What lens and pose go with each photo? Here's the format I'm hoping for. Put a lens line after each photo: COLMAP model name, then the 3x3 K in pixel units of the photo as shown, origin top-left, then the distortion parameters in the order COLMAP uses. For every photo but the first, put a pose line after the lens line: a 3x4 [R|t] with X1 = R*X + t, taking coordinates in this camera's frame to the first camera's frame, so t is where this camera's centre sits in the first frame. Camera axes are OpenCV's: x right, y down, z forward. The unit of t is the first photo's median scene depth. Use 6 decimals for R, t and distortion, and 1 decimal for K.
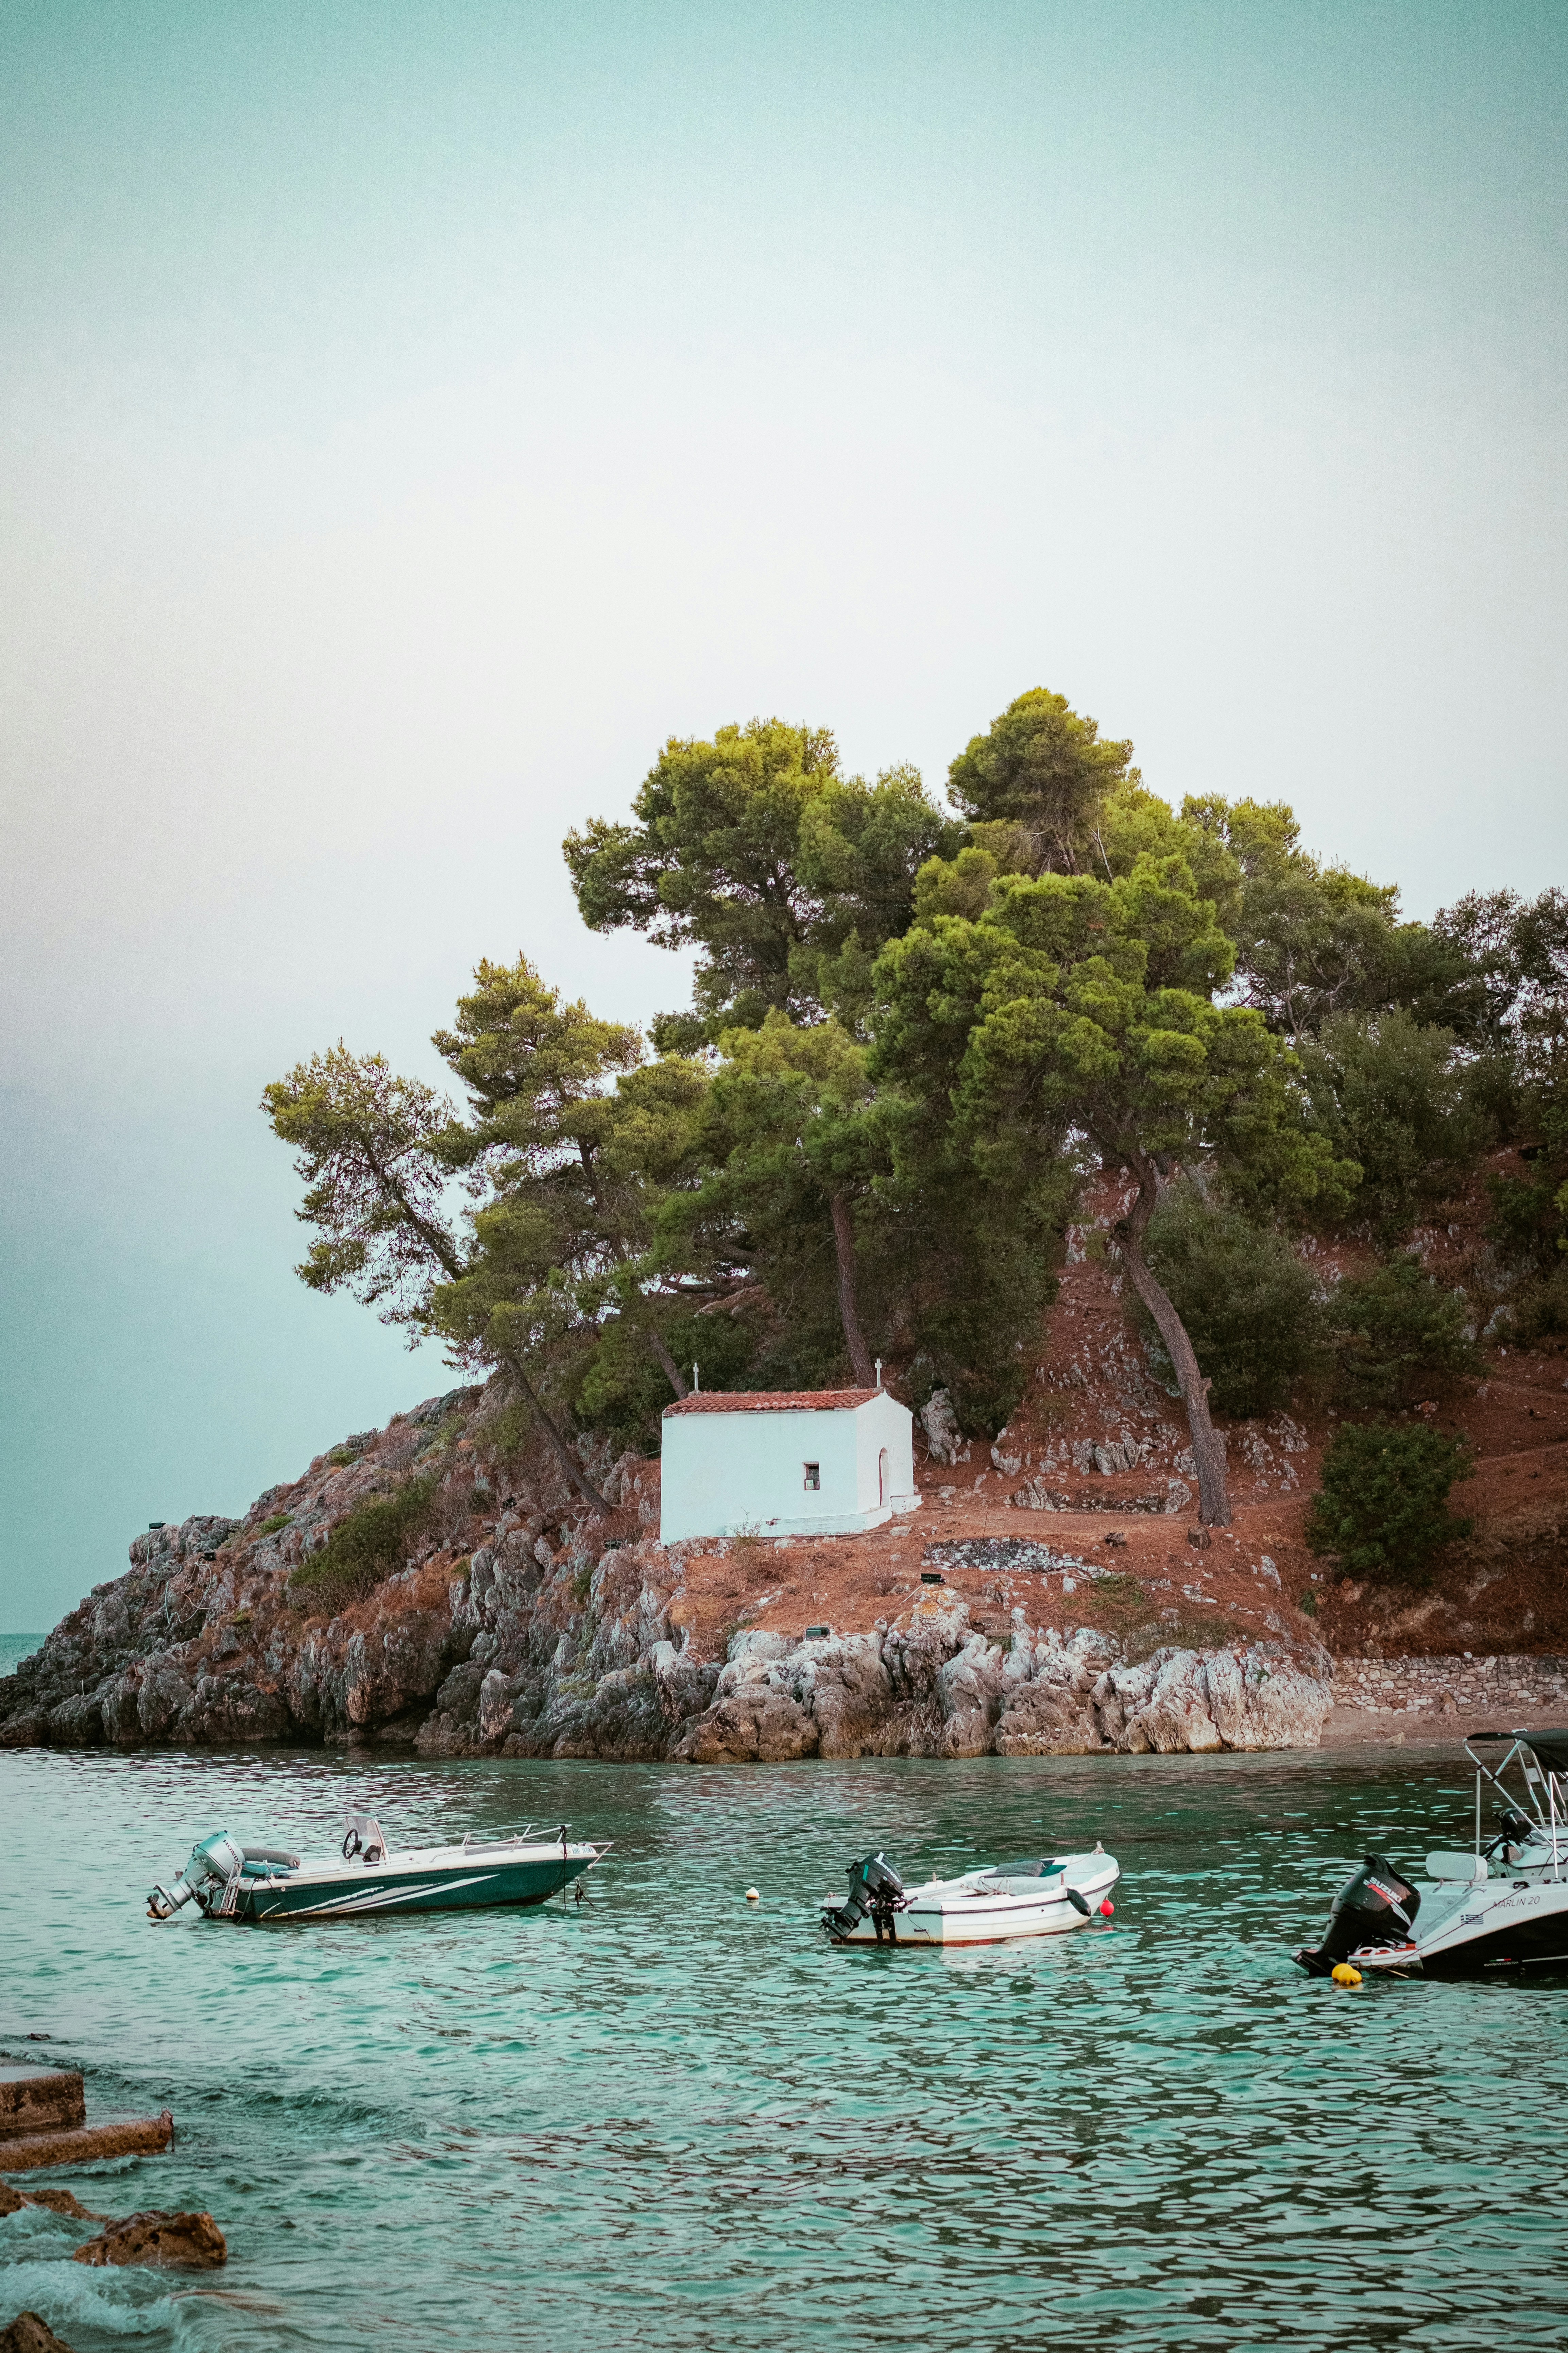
lens RADIAL K [[5820.0, 0, 784.0], [0, 5820.0, 1176.5], [0, 0, 1]] dist [-0.035654, 0.364901]
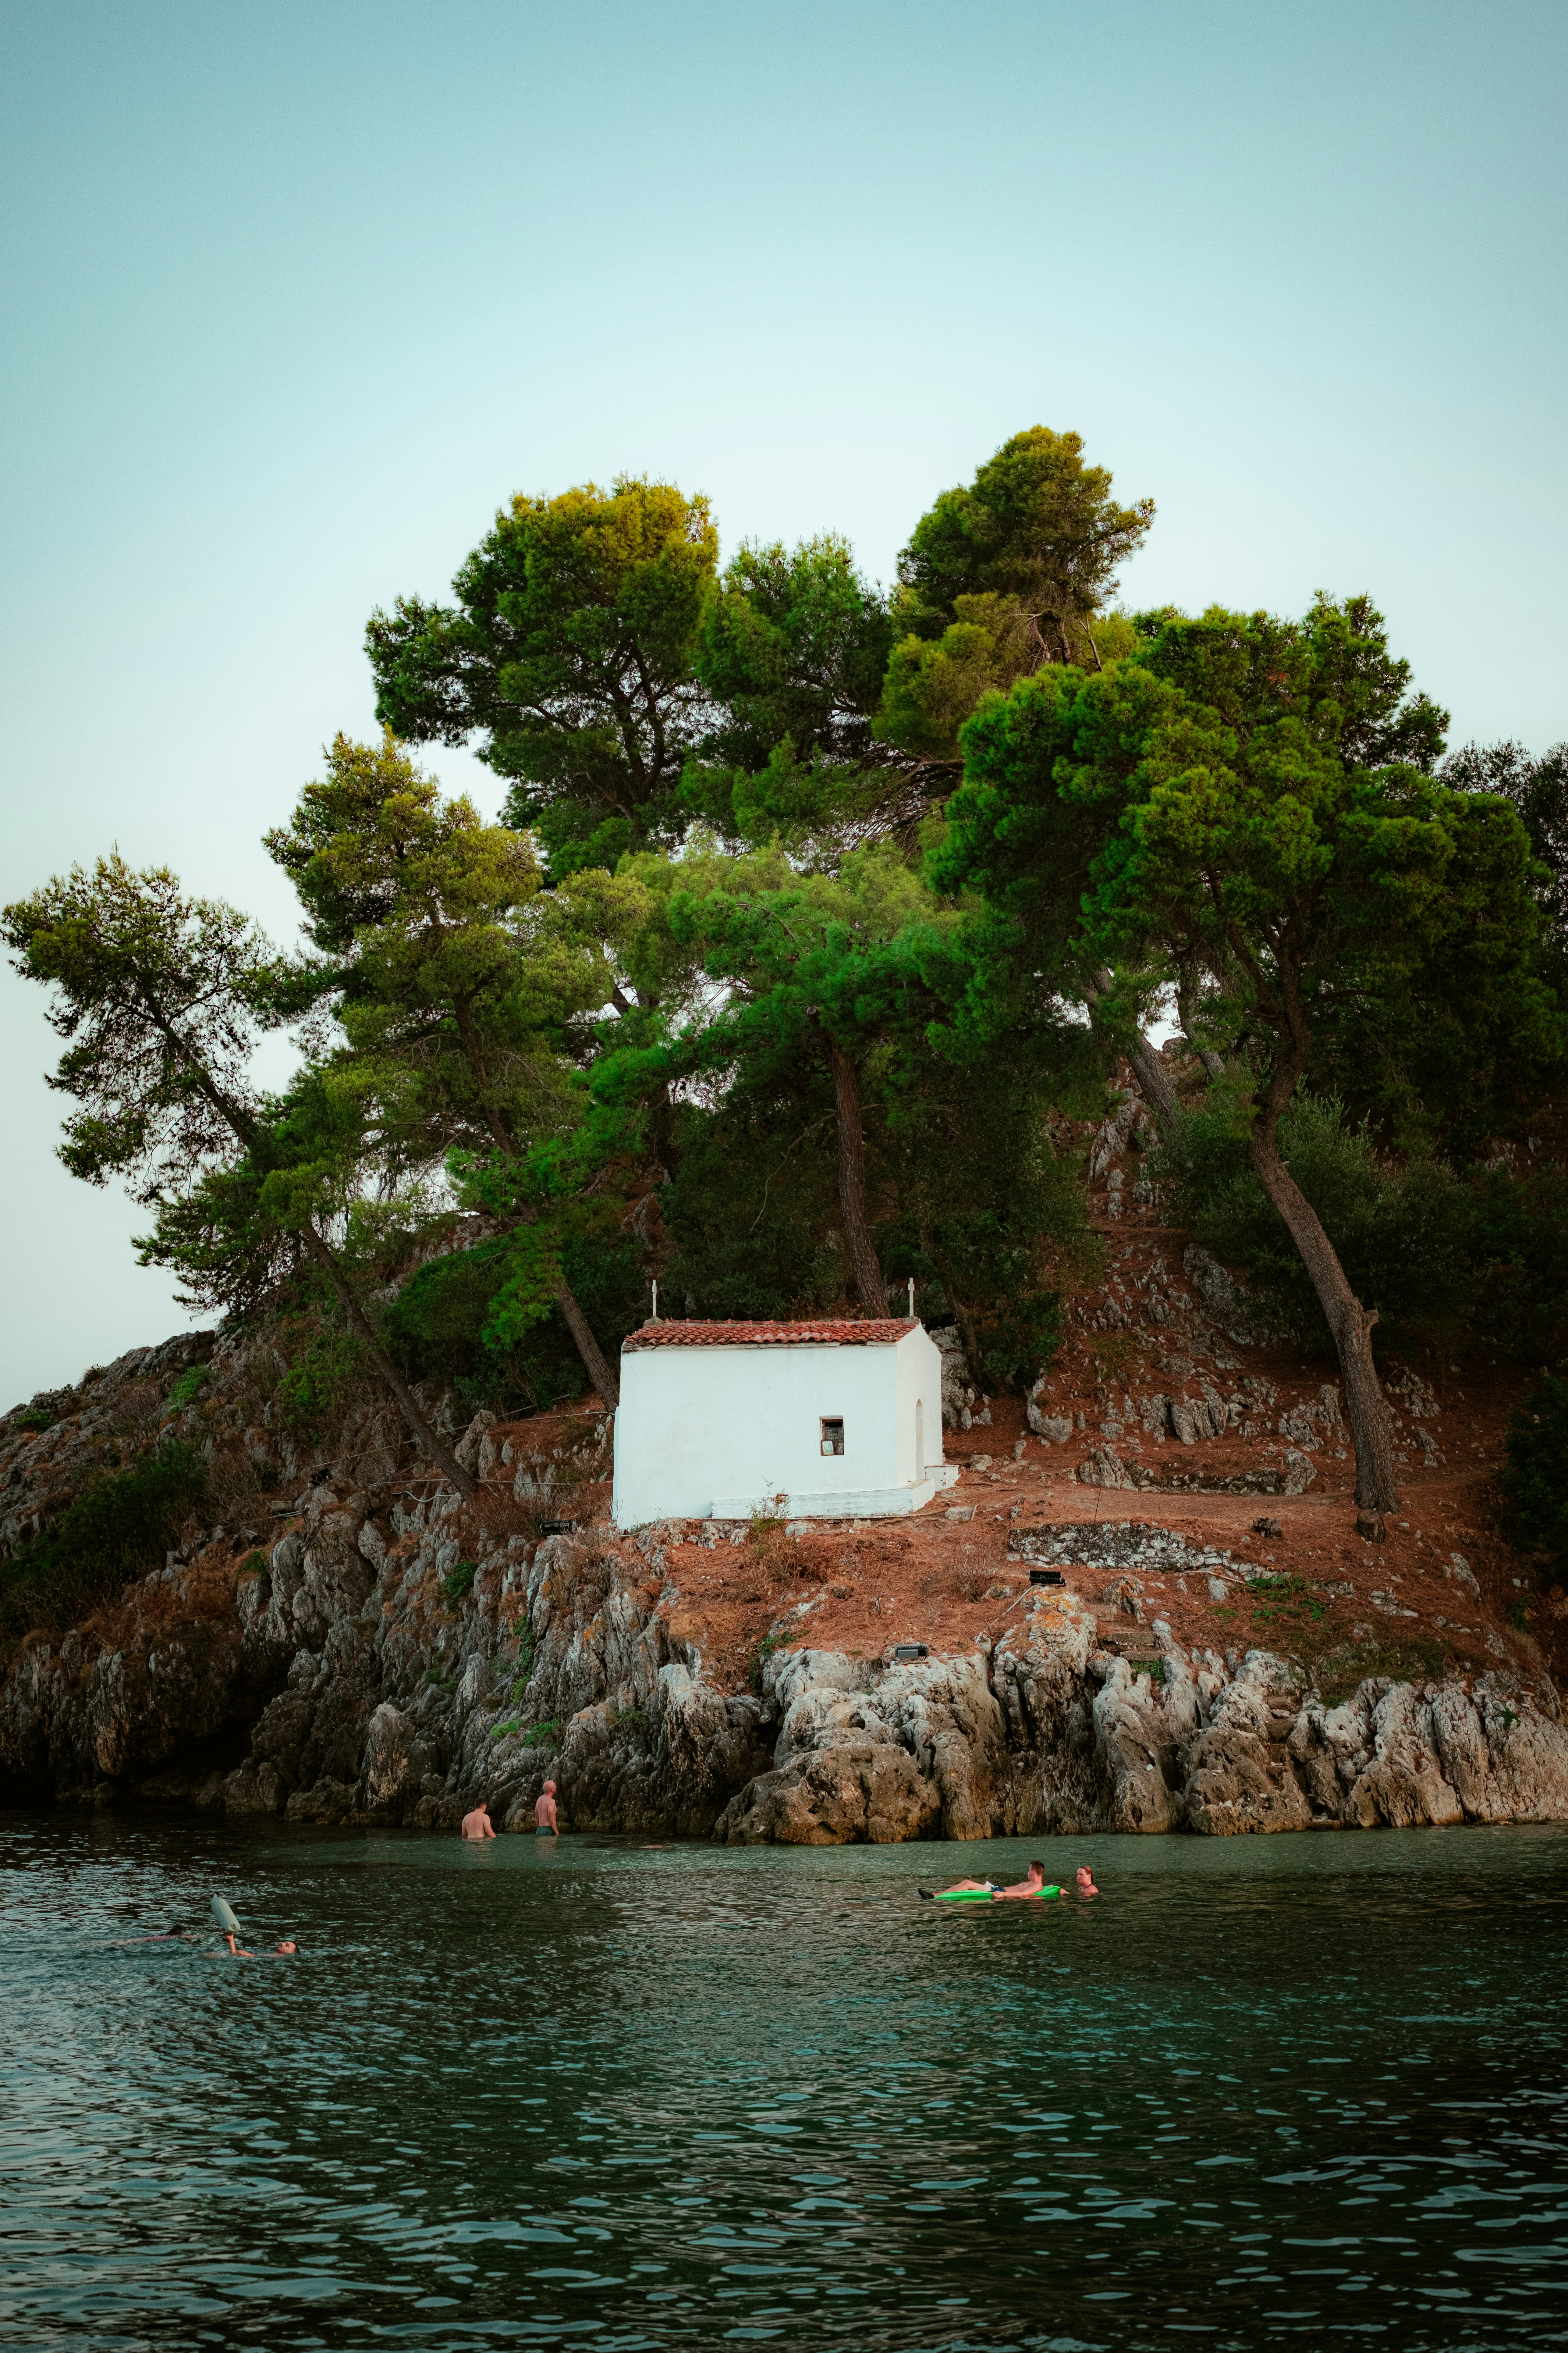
lens RADIAL K [[4731.9, 0, 784.0], [0, 4731.9, 1103.2], [0, 0, 1]] dist [0.099347, 0.095764]
pose [[0.980988, 0.028268, 0.191999, -0.115355], [-0.021021, 0.998991, -0.039678, 0.033547], [-0.192927, 0.034888, 0.980593, 0.421473]]
